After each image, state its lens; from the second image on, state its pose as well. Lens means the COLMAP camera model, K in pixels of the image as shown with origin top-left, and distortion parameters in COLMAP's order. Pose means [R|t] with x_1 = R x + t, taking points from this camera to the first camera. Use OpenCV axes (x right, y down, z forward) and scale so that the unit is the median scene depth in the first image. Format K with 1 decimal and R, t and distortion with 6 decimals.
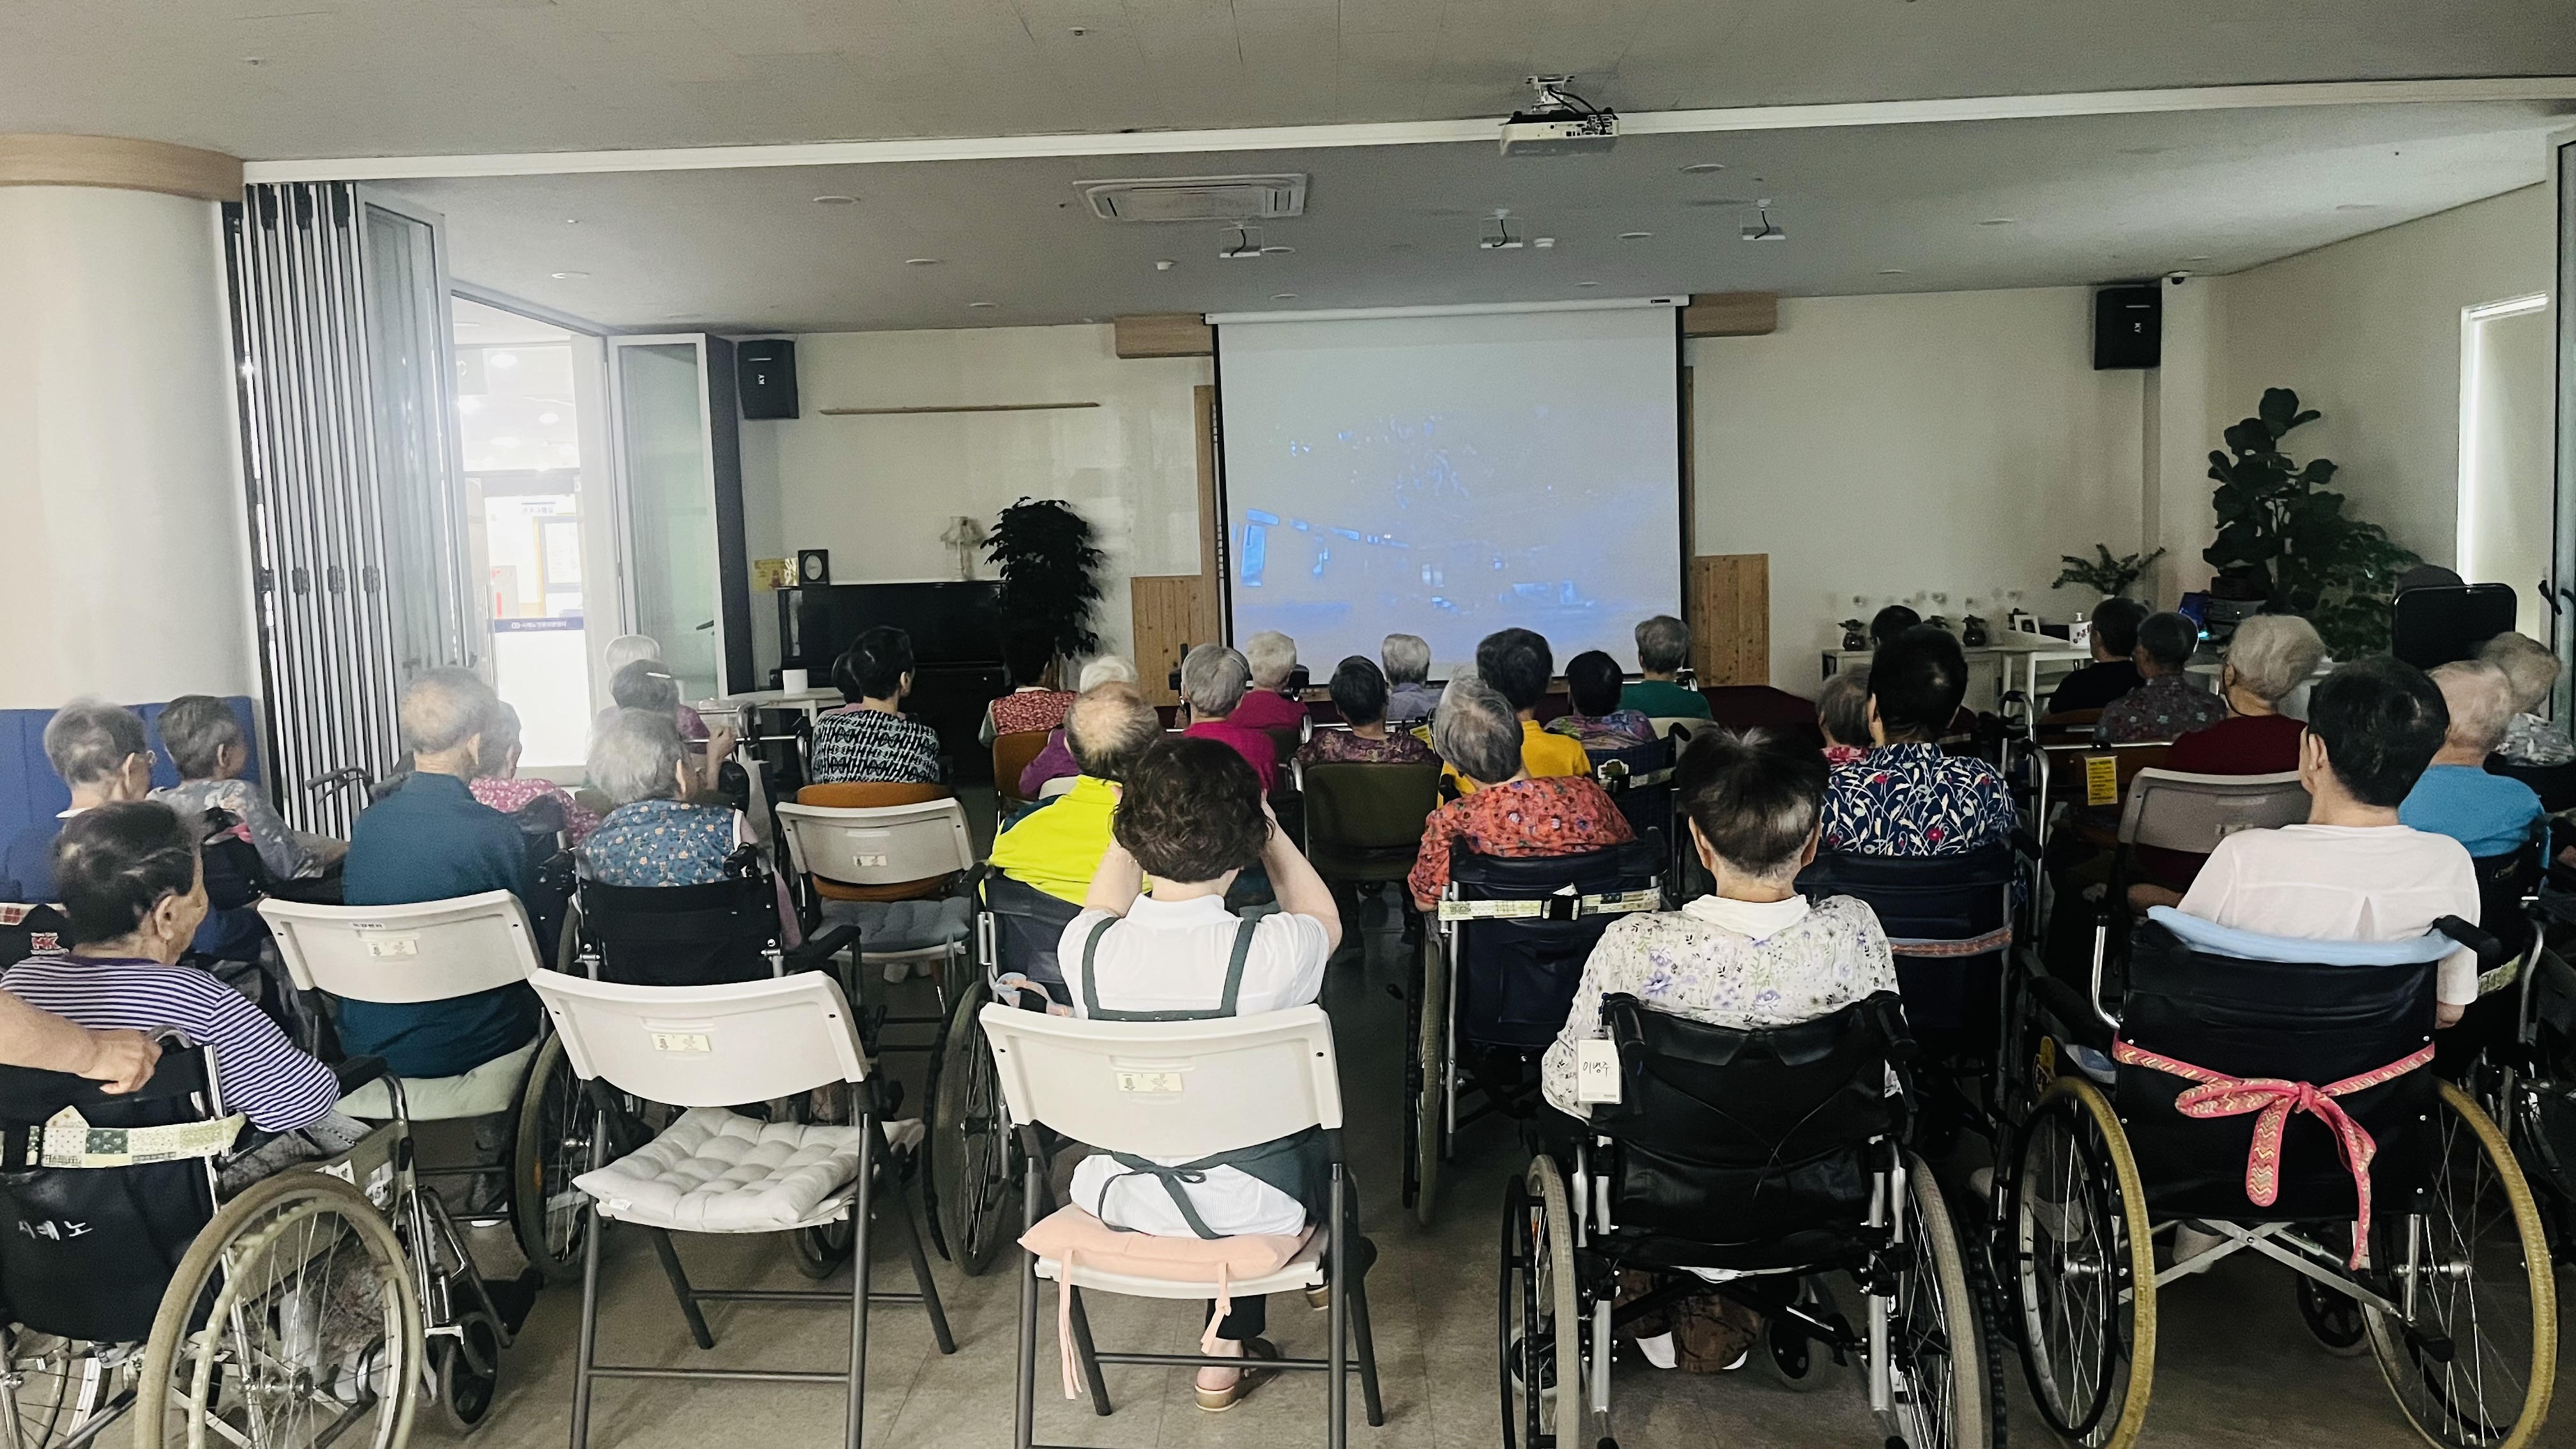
lens RADIAL K [[2048.9, 0, 1289.6], [0, 2048.9, 781.9], [0, 0, 1]] dist [0.062720, -0.091241]
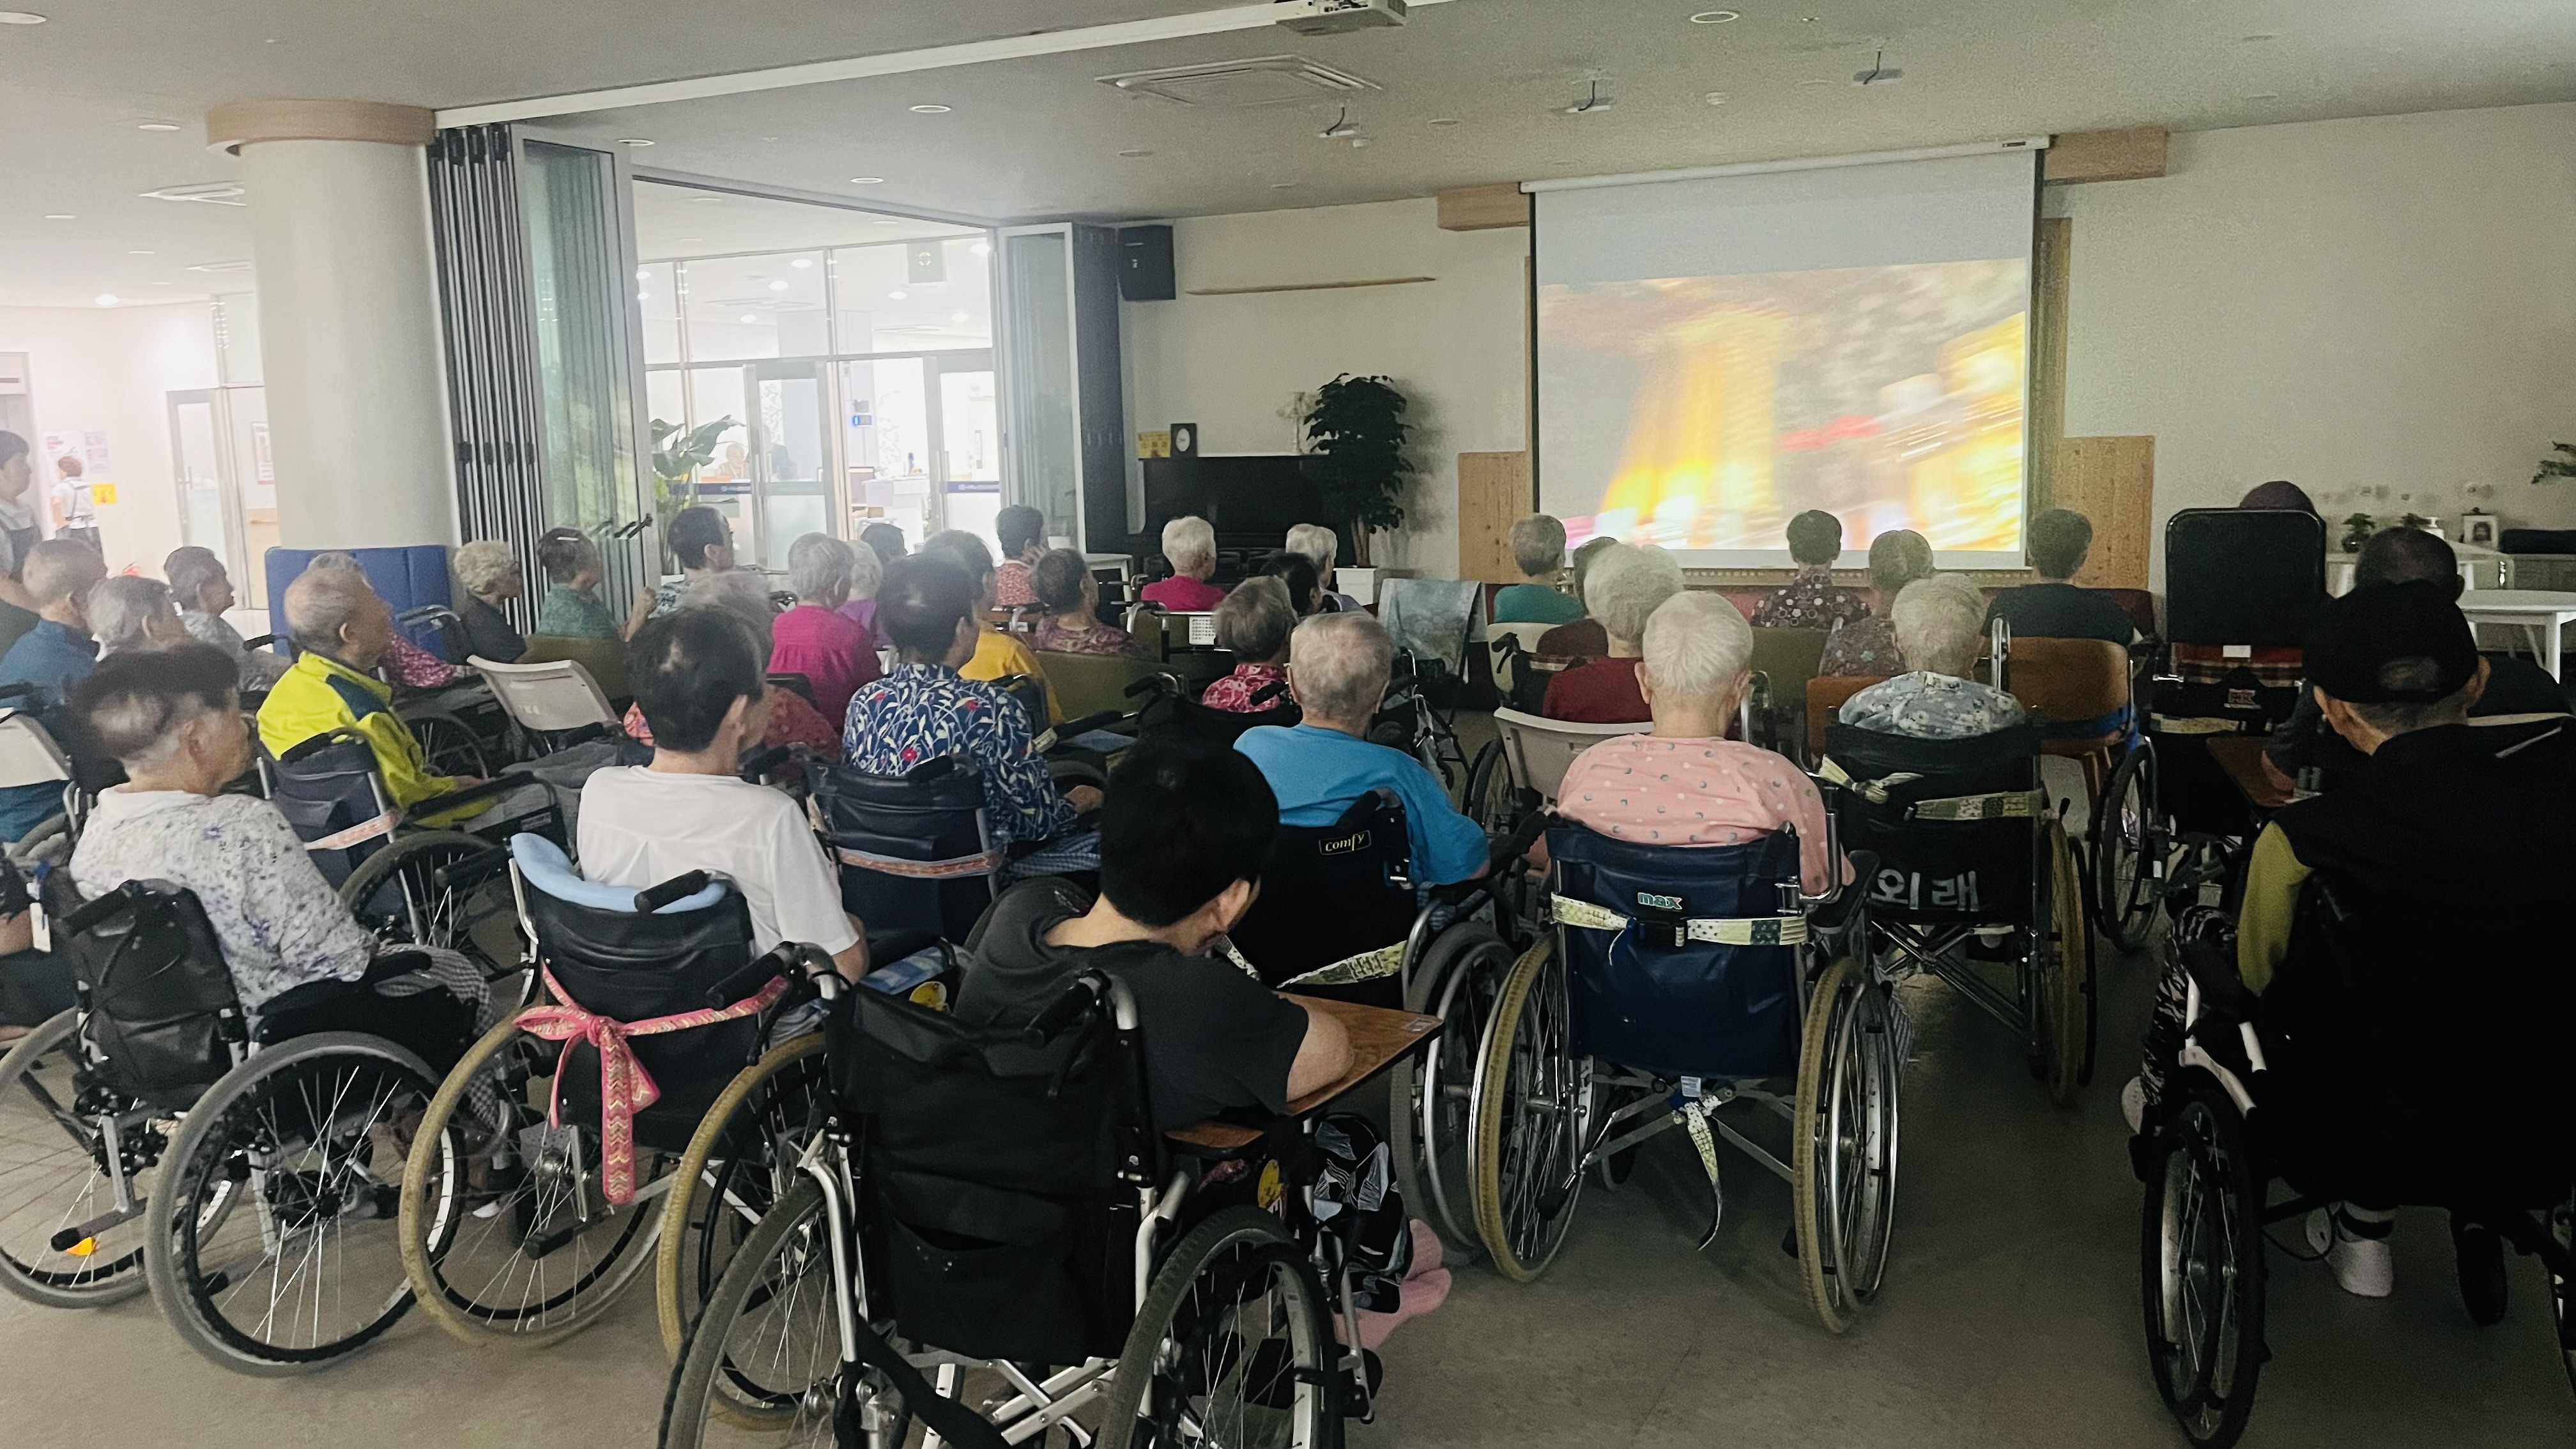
lens RADIAL K [[2047.9, 0, 1257.8], [0, 2047.9, 777.5], [0, 0, 1]] dist [0.057992, -0.075427]
pose [[0.892220, 0.086175, -0.443302, 0.345413], [-0.056214, 0.995183, 0.080318, -0.020344], [0.448088, -0.046741, 0.892767, 0.066122]]
